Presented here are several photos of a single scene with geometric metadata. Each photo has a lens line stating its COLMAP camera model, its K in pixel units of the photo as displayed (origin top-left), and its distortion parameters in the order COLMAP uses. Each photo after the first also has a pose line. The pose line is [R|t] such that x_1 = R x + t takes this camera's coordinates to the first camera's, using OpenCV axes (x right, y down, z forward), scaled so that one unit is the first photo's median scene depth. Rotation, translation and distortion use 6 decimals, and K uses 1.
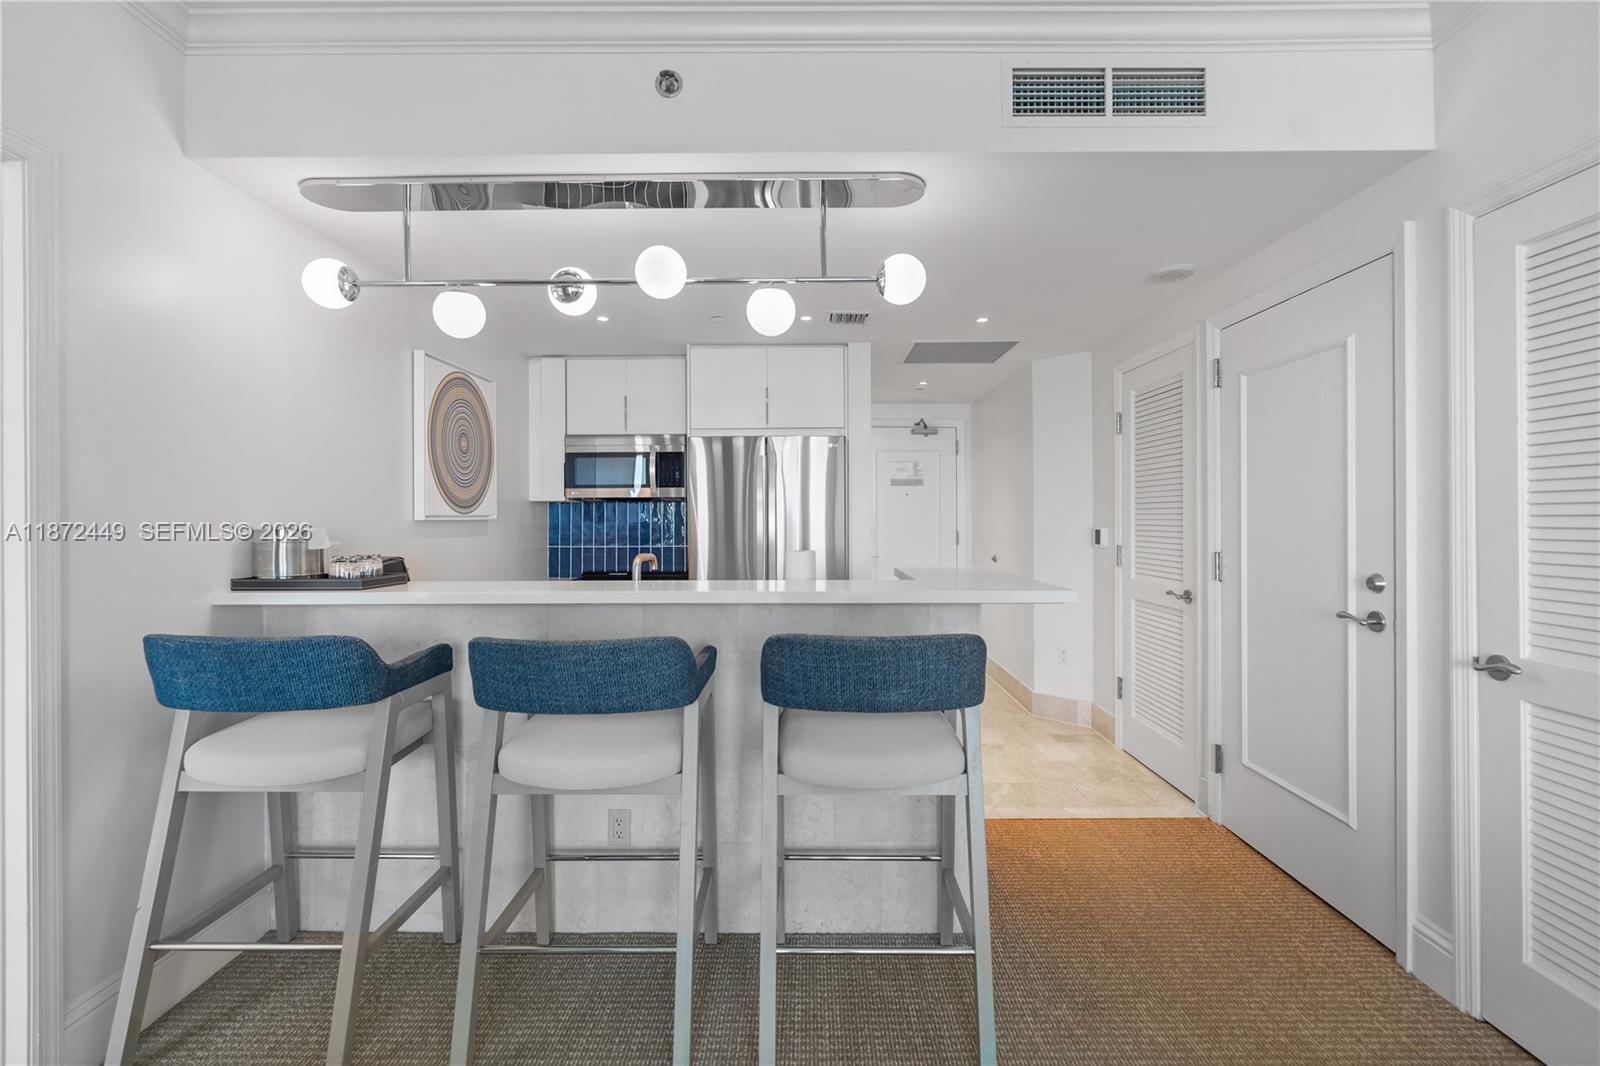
lens RADIAL K [[739.4, 0, 804.4], [0, 739.4, 514.2], [0, 0, 1]] dist [0.000053, 0.000182]
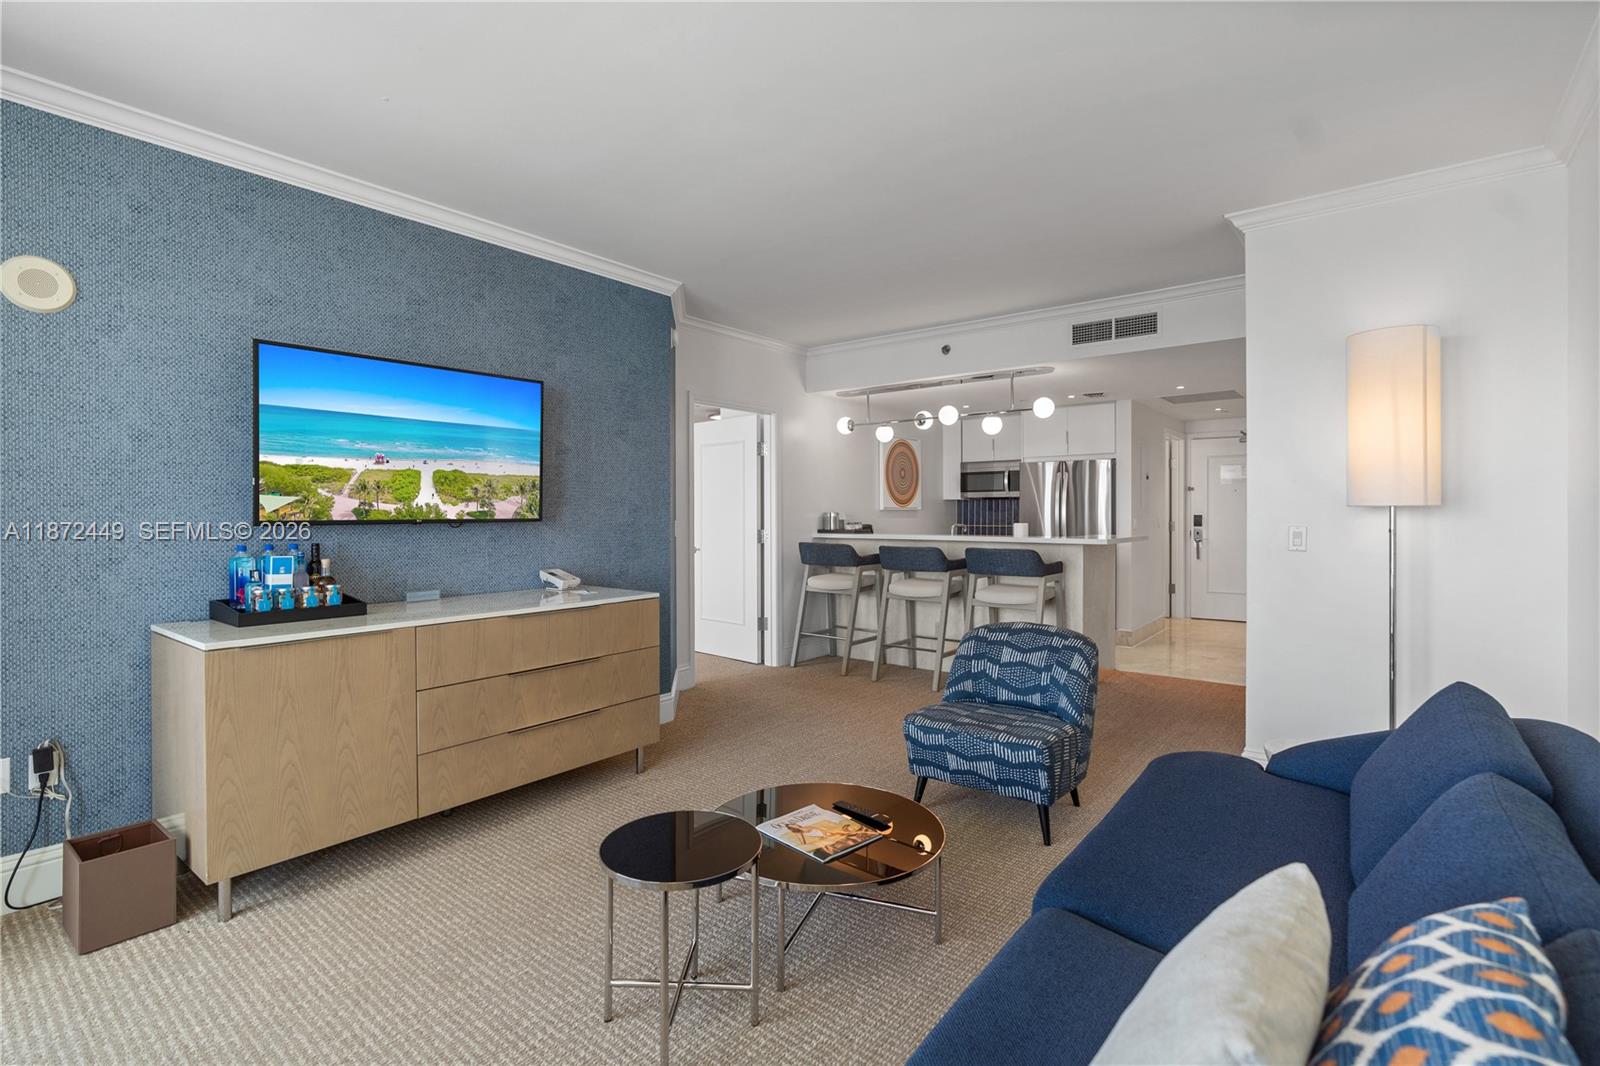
lens RADIAL K [[748.5, 0, 803.0], [0, 748.5, 513.1], [0, 0, 1]] dist [0.004377, 0.000676]
pose [[0.793905, 0.001735, -0.608039, 0.936996], [0.003287, 0.999969, 0.007144, 0.000912], [0.608033, -0.007671, 0.793875, -1.323805]]
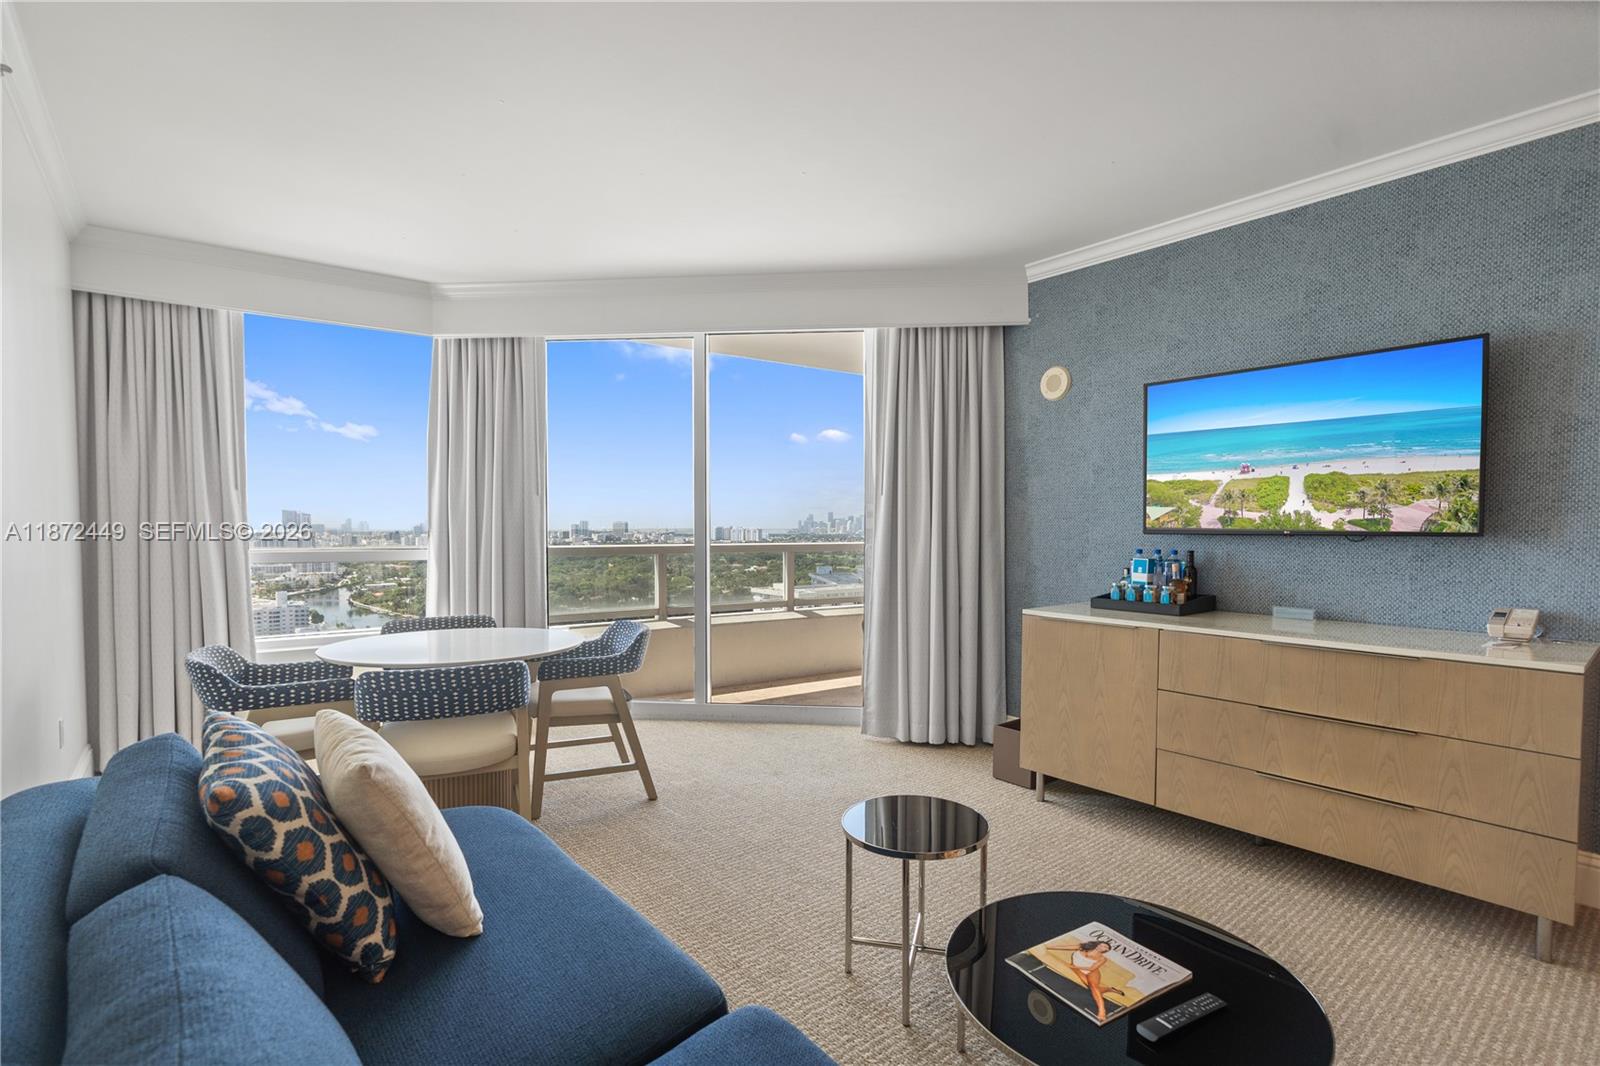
lens RADIAL K [[748.2, 0, 813.3], [0, 748.2, 553.9], [0, 0, 1]] dist [-0.000517, 0.000704]
pose [[-0.769793, 0.019315, -0.638001, 0.998213], [-0.007754, 0.999185, 0.039606, 0.018115], [0.638246, 0.035435, -0.769016, -0.199952]]
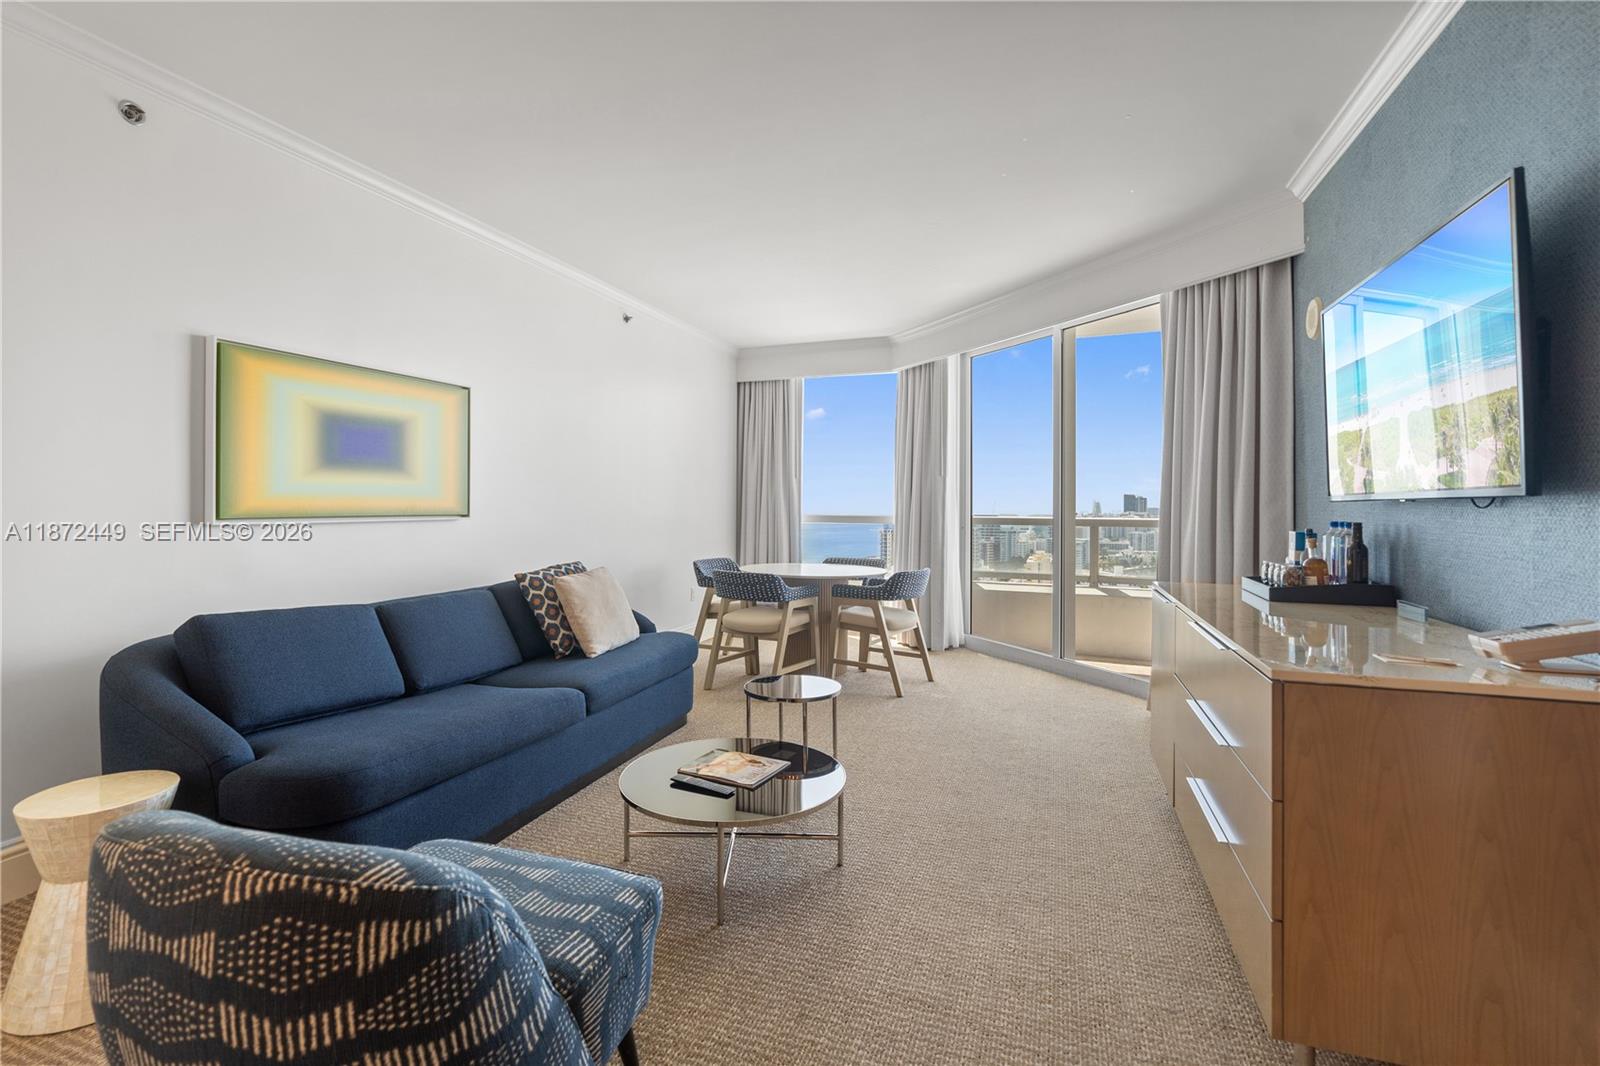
lens RADIAL K [[742.1, 0, 795.8], [0, 742.1, 501.0], [0, 0, 1]] dist [-0.011311, -0.000254]
pose [[-0.940537, -0.008346, 0.339590, -0.063736], [-0.008725, 0.999962, 0.000409, 0.038086], [-0.339580, -0.002578, -0.940574, 0.420973]]
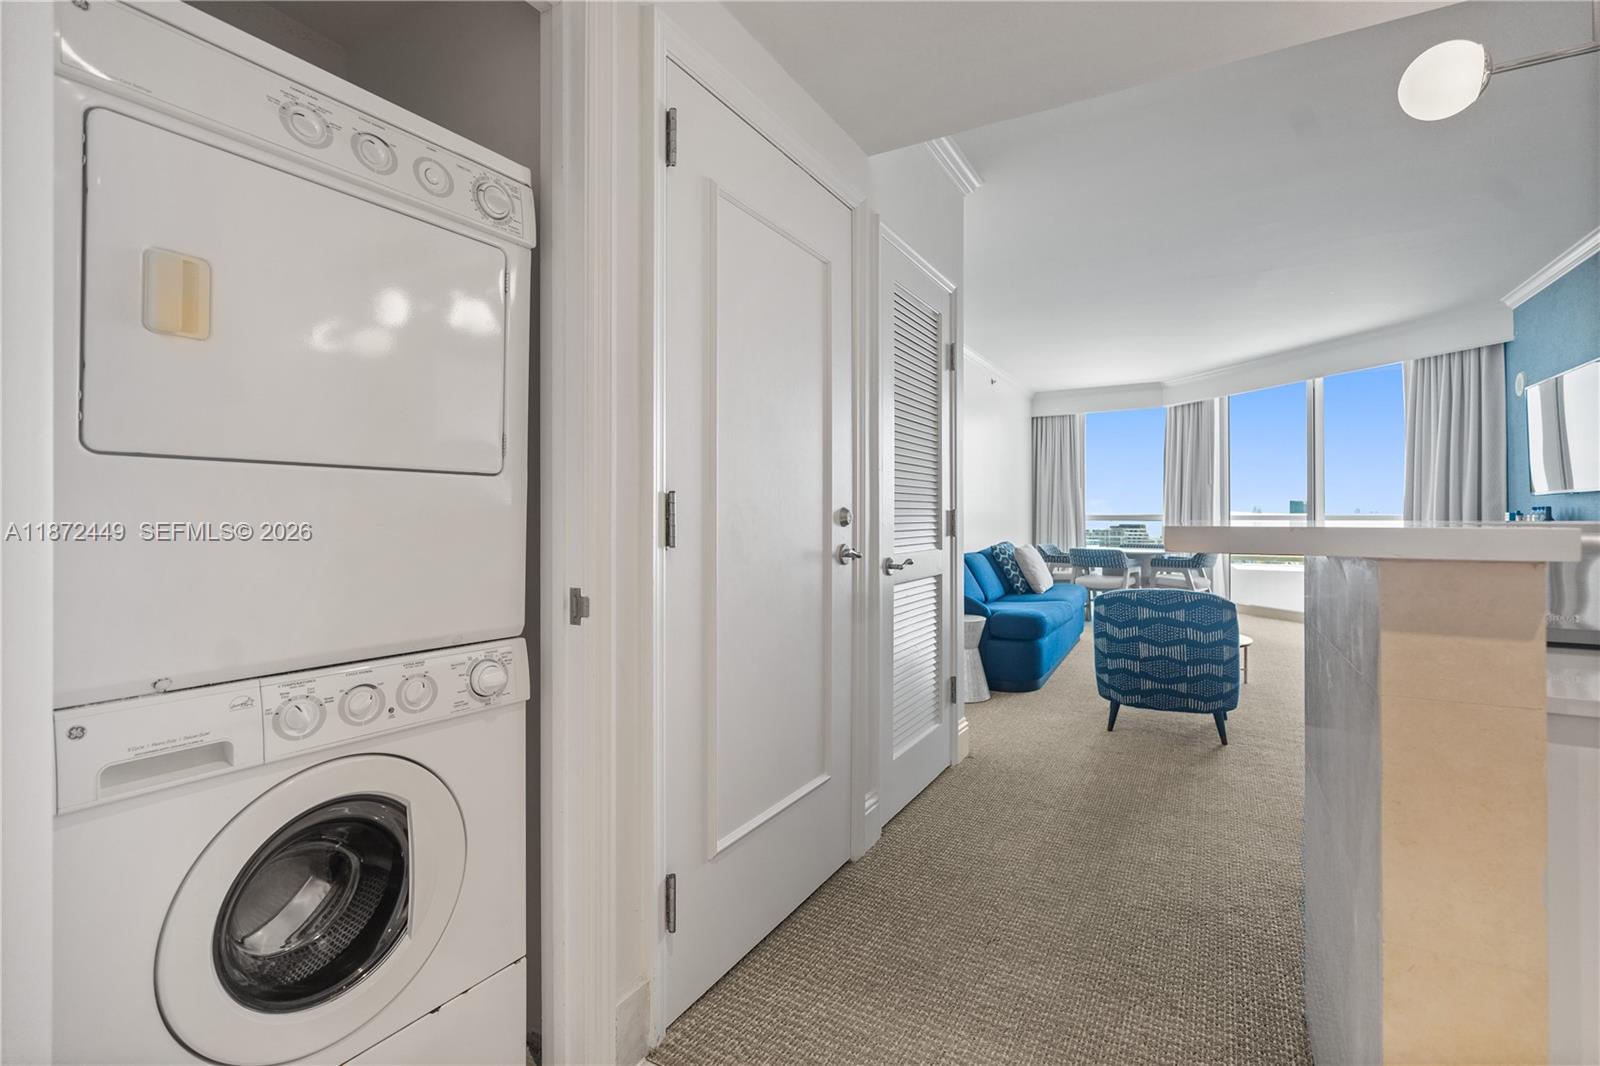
lens RADIAL K [[735.5, 0, 805.5], [0, 735.5, 511.2], [0, 0, 1]] dist [-0.002771, 0.000916]
pose [[-0.871739, 0.000580, 0.489970, 0.289482], [0.000171, 1.000000, -0.000878, 0.074556], [-0.489971, -0.000682, -0.871739, 1.772695]]
